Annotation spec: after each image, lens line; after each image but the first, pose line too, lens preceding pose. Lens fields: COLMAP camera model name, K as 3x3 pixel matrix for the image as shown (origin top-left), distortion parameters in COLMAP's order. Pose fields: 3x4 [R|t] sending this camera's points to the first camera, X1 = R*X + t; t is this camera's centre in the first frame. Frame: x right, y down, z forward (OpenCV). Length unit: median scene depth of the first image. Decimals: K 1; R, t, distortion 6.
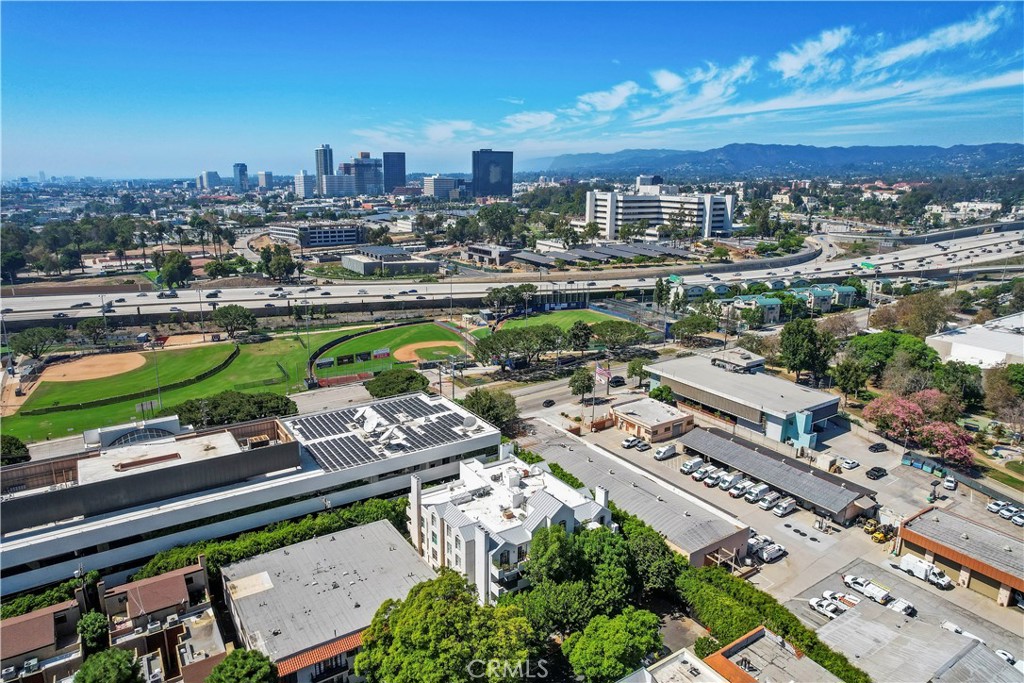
lens RADIAL K [[652.4, 0, 510.1], [0, 652.4, 339.9], [0, 0, 1]] dist [-0.071186, 0.062766]
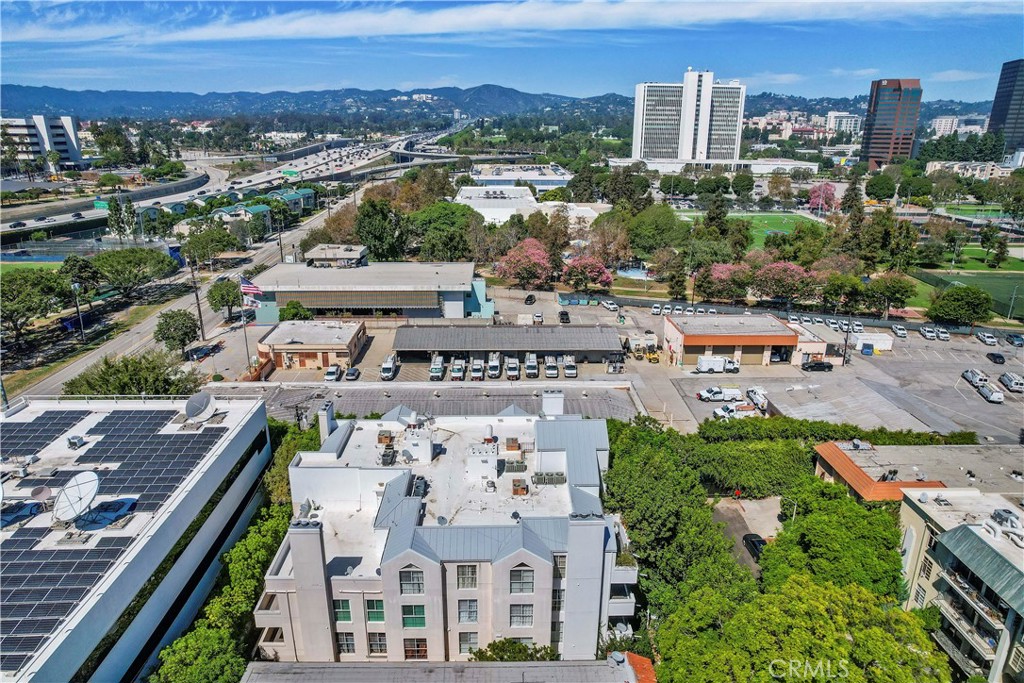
lens RADIAL K [[652.4, 0, 509.7], [0, 652.4, 345.6], [0, 0, 1]] dist [-0.071186, 0.062766]
pose [[0.536667, -0.280470, 0.795817, -0.226521], [0.213646, 0.957575, 0.193404, 0.030322], [-0.816299, 0.066230, 0.573820, 0.394725]]
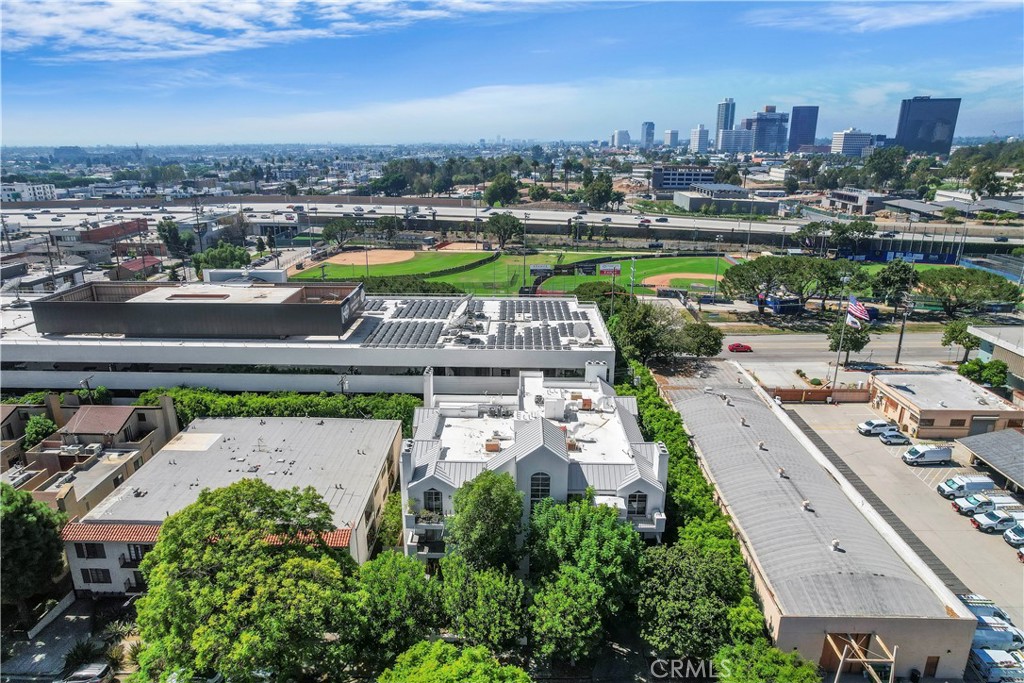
lens RADIAL K [[652.4, 0, 511.8], [0, 652.4, 344.3], [0, 0, 1]] dist [-0.071186, 0.062766]
pose [[0.822872, 0.166317, -0.543343, 0.193452], [-0.136614, 0.986065, 0.094937, 0.062222], [0.551561, -0.003892, 0.834126, 0.274835]]
